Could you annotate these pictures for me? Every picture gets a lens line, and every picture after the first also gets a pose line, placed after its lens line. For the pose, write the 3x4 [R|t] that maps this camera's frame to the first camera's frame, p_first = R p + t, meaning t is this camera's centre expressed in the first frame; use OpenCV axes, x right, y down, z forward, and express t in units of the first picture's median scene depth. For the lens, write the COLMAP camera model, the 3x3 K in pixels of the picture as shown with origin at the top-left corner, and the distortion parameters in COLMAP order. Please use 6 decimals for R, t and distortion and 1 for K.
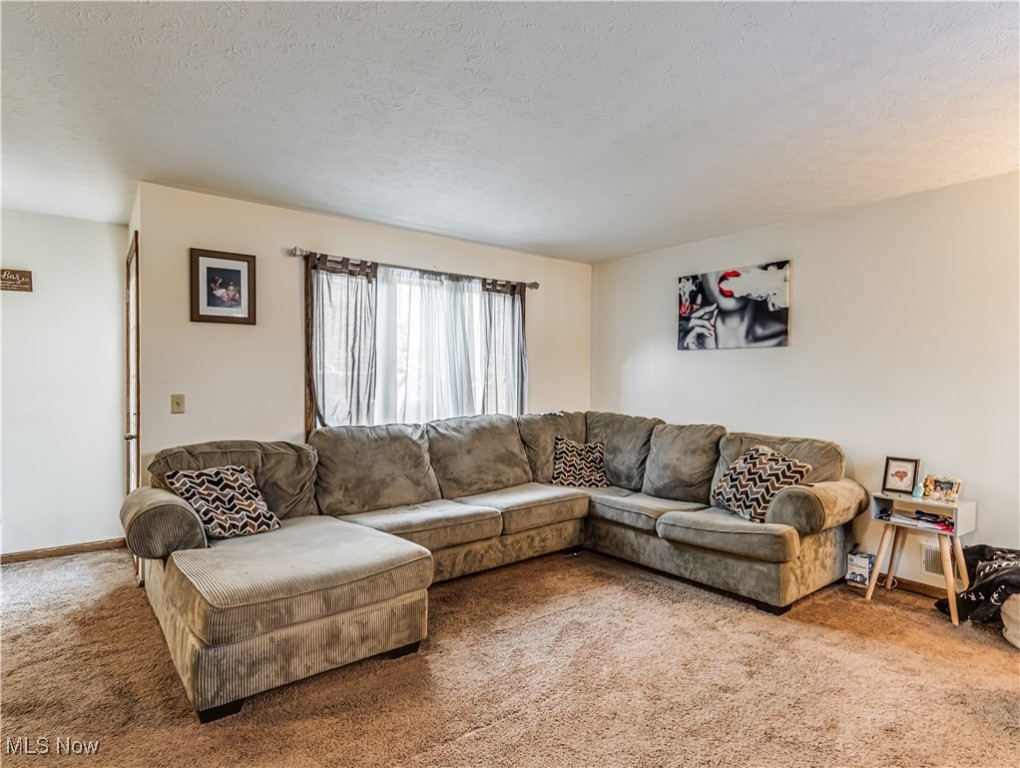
lens RADIAL K [[555.2, 0, 510.8], [0, 555.2, 383.5], [0, 0, 1]] dist [-0.005497, -0.001124]
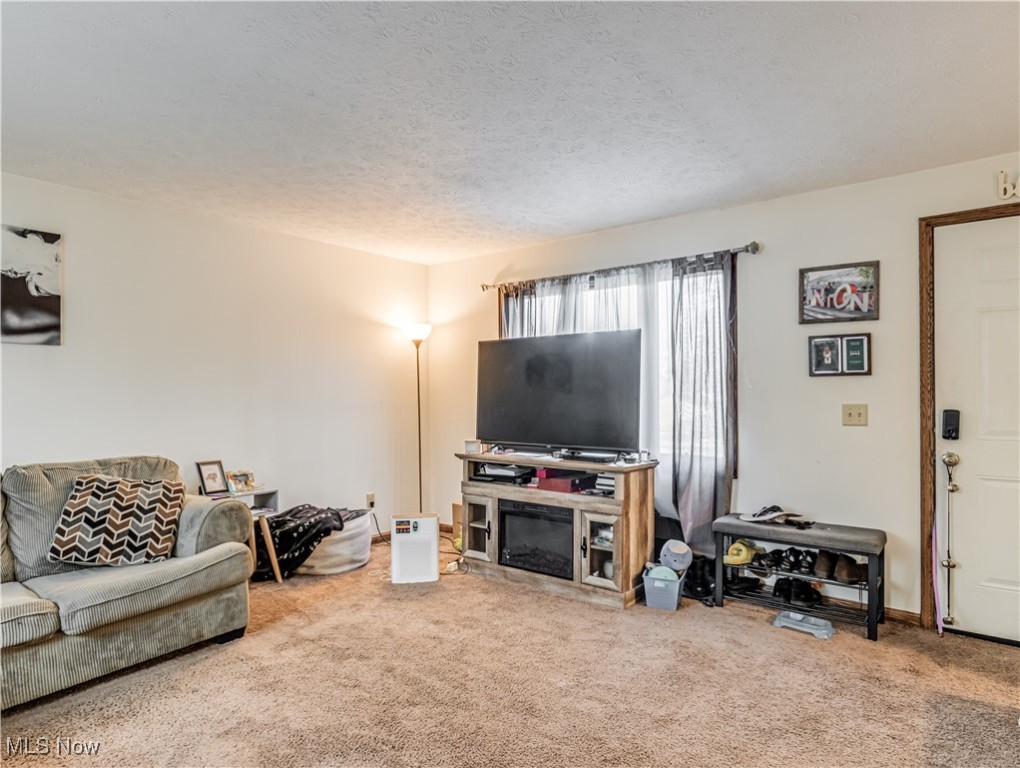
lens RADIAL K [[597.3, 0, 510.5], [0, 597.3, 384.7], [0, 0, 1]] dist [0.005920, 0.001579]
pose [[-0.244151, -0.000513, 0.969737, -0.553607], [0.004078, 0.999990, 0.001555, -0.013288], [-0.969729, 0.004334, -0.244146, 0.702685]]
